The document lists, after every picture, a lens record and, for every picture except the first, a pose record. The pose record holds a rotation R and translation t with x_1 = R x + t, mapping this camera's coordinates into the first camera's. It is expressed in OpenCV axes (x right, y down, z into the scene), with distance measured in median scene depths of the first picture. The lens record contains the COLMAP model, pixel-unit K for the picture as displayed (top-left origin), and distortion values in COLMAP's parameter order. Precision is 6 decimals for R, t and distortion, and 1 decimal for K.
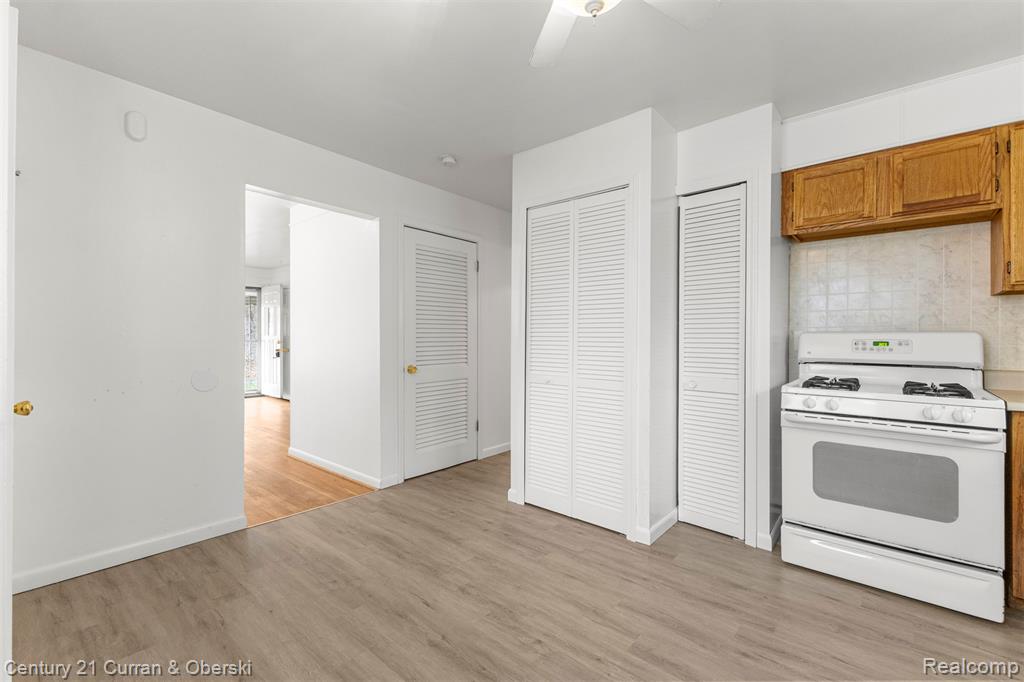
lens RADIAL K [[441.5, 0, 513.2], [0, 441.5, 340.2], [0, 0, 1]] dist [0.005345, 0.000302]
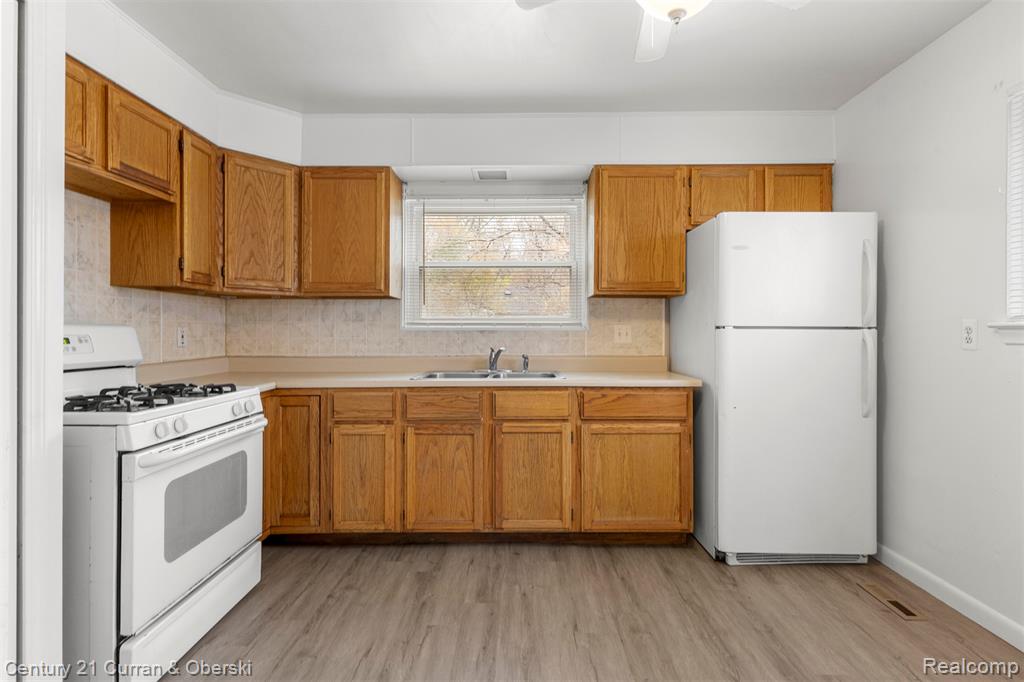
lens RADIAL K [[501.8, 0, 513.3], [0, 501.8, 334.4], [0, 0, 1]] dist [0.000561, 0.000093]
pose [[-0.647472, -0.009322, 0.762032, -0.235508], [-0.004727, 0.999955, 0.008216, -0.012412], [-0.762075, 0.001717, -0.647487, 1.007099]]
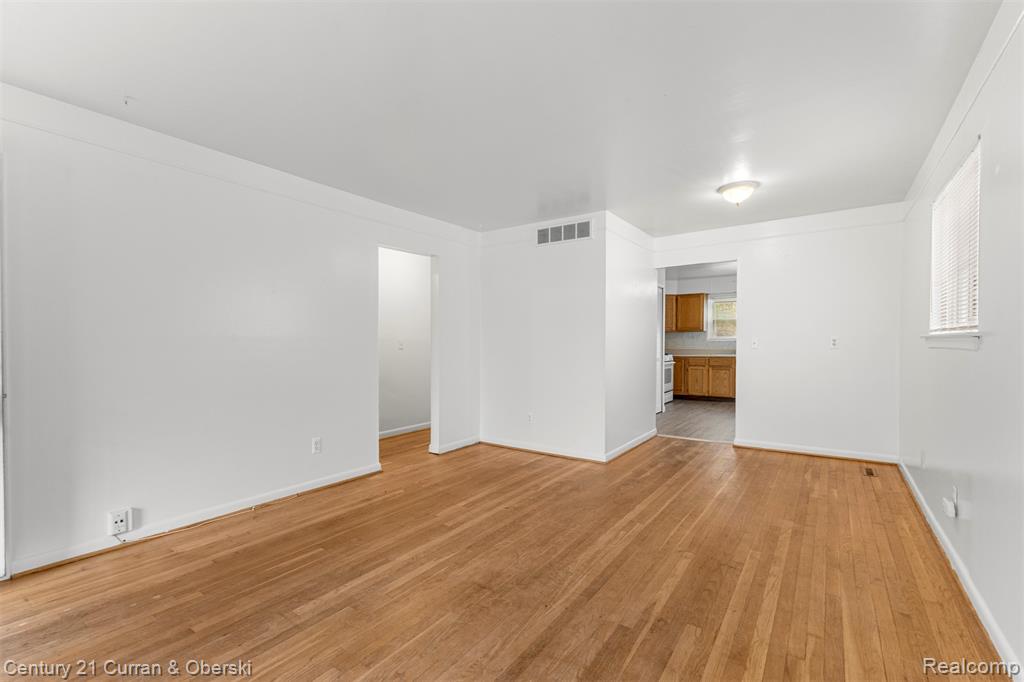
lens RADIAL K [[441.5, 0, 512.8], [0, 441.5, 343.8], [0, 0, 1]] dist [0.005345, 0.000302]
pose [[-0.090645, -0.005241, 0.995869, -2.738512], [-0.001933, 0.999985, 0.005086, -0.003403], [-0.995881, -0.001464, -0.090654, 2.424332]]
